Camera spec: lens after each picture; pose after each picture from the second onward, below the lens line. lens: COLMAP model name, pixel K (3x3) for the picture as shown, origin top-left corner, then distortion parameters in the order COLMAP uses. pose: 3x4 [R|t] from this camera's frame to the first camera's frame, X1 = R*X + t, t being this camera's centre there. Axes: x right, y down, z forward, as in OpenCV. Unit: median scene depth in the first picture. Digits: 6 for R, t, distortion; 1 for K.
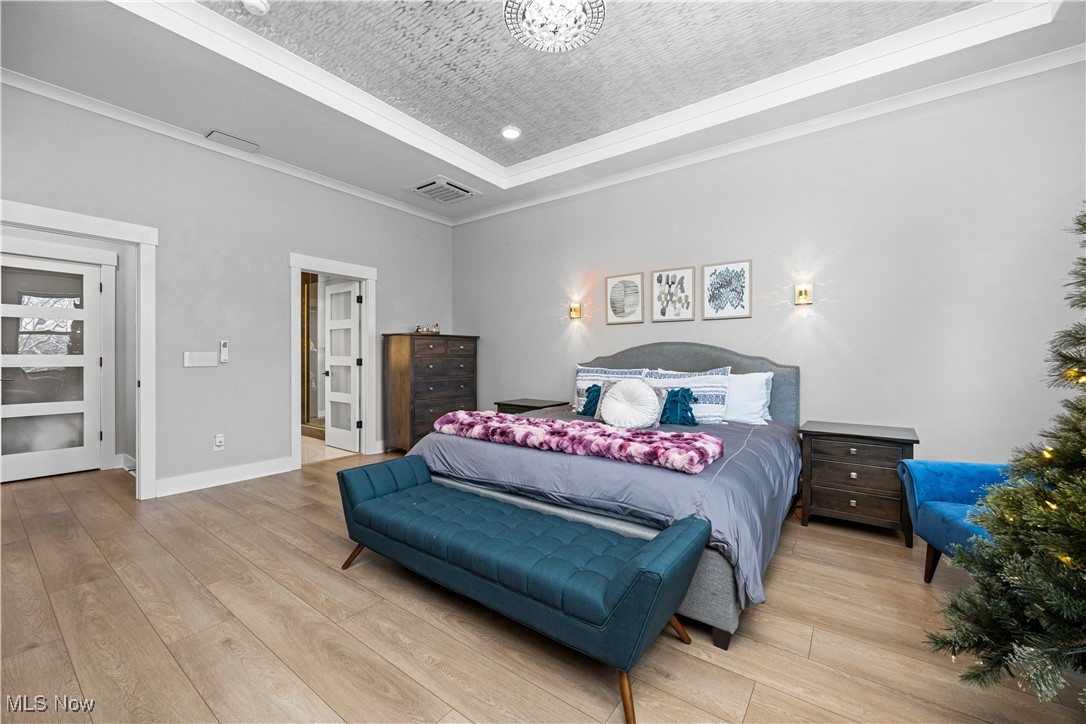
lens RADIAL K [[419.2, 0, 552.7], [0, 419.2, 359.8], [0, 0, 1]] dist [-0.000895, -0.000010]
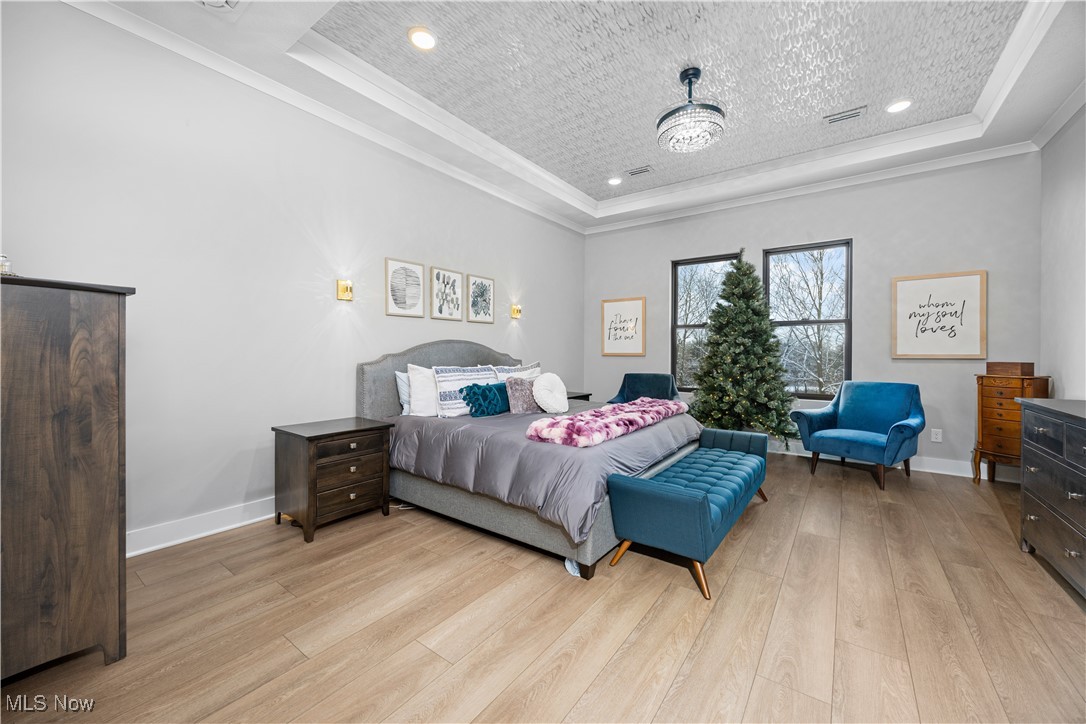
lens RADIAL K [[419.2, 0, 549.3], [0, 419.2, 355.8], [0, 0, 1]] dist [-0.000895, -0.000010]
pose [[0.006895, -0.012587, 0.999897, -0.771789], [0.002564, 0.999918, 0.012570, -0.014373], [-0.999973, 0.002477, 0.006927, 0.744965]]
